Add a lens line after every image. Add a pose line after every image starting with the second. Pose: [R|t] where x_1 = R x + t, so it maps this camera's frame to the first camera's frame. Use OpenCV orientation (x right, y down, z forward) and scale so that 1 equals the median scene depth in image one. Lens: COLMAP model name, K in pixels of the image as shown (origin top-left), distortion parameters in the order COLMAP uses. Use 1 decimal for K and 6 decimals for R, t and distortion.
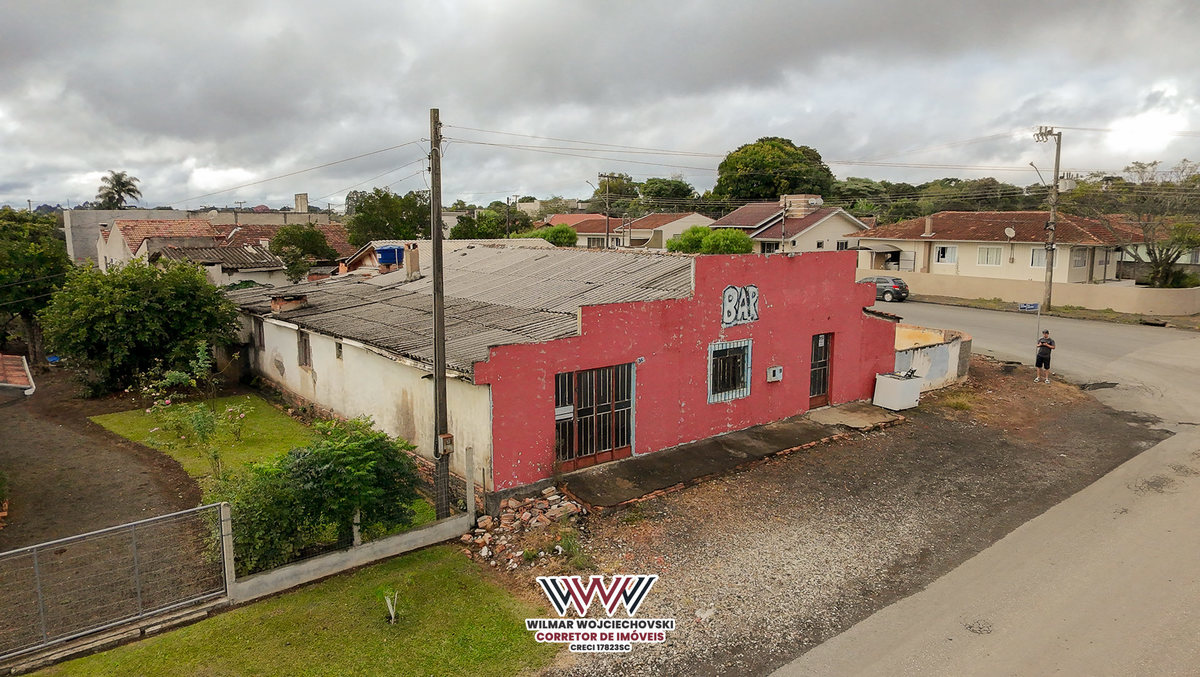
lens RADIAL K [[772.6, 0, 600.0], [0, 772.6, 338.5], [0, 0, 1]] dist [0.005098, 0.001628]
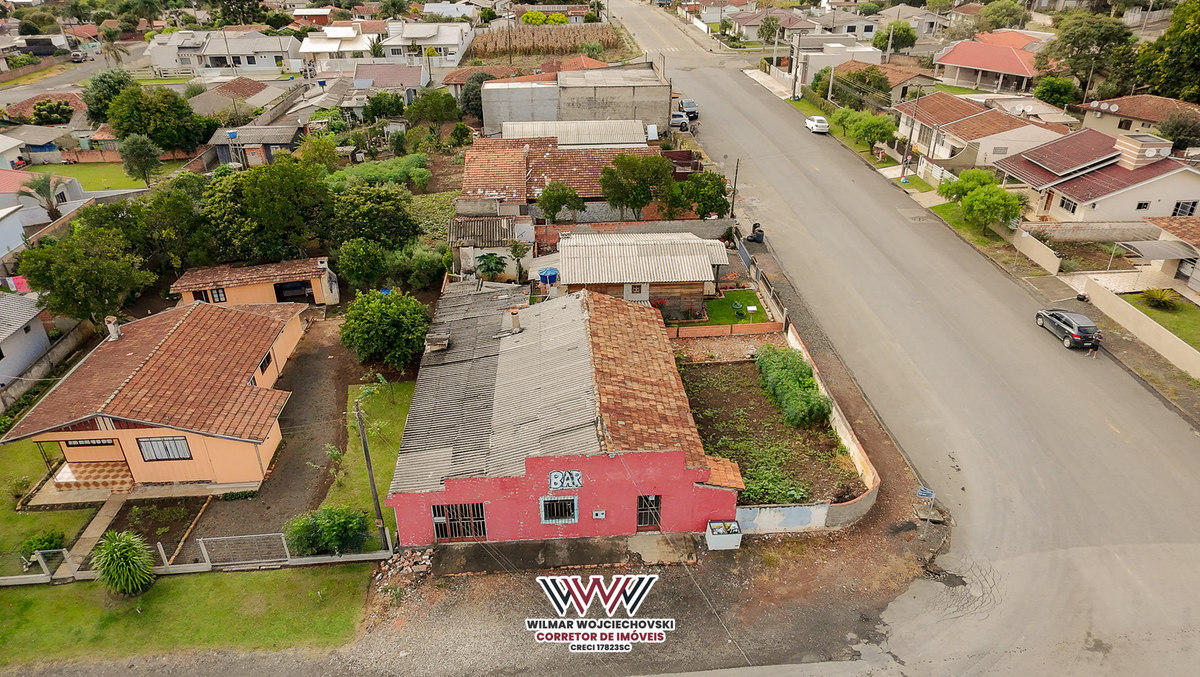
lens RADIAL K [[772.6, 0, 600.0], [0, 772.6, 338.5], [0, 0, 1]] dist [0.005098, 0.001628]
pose [[0.812695, 0.276360, -0.512983, 1.093521], [-0.076584, 0.923395, 0.376134, -1.033459], [0.577634, -0.266396, 0.771603, -0.176511]]
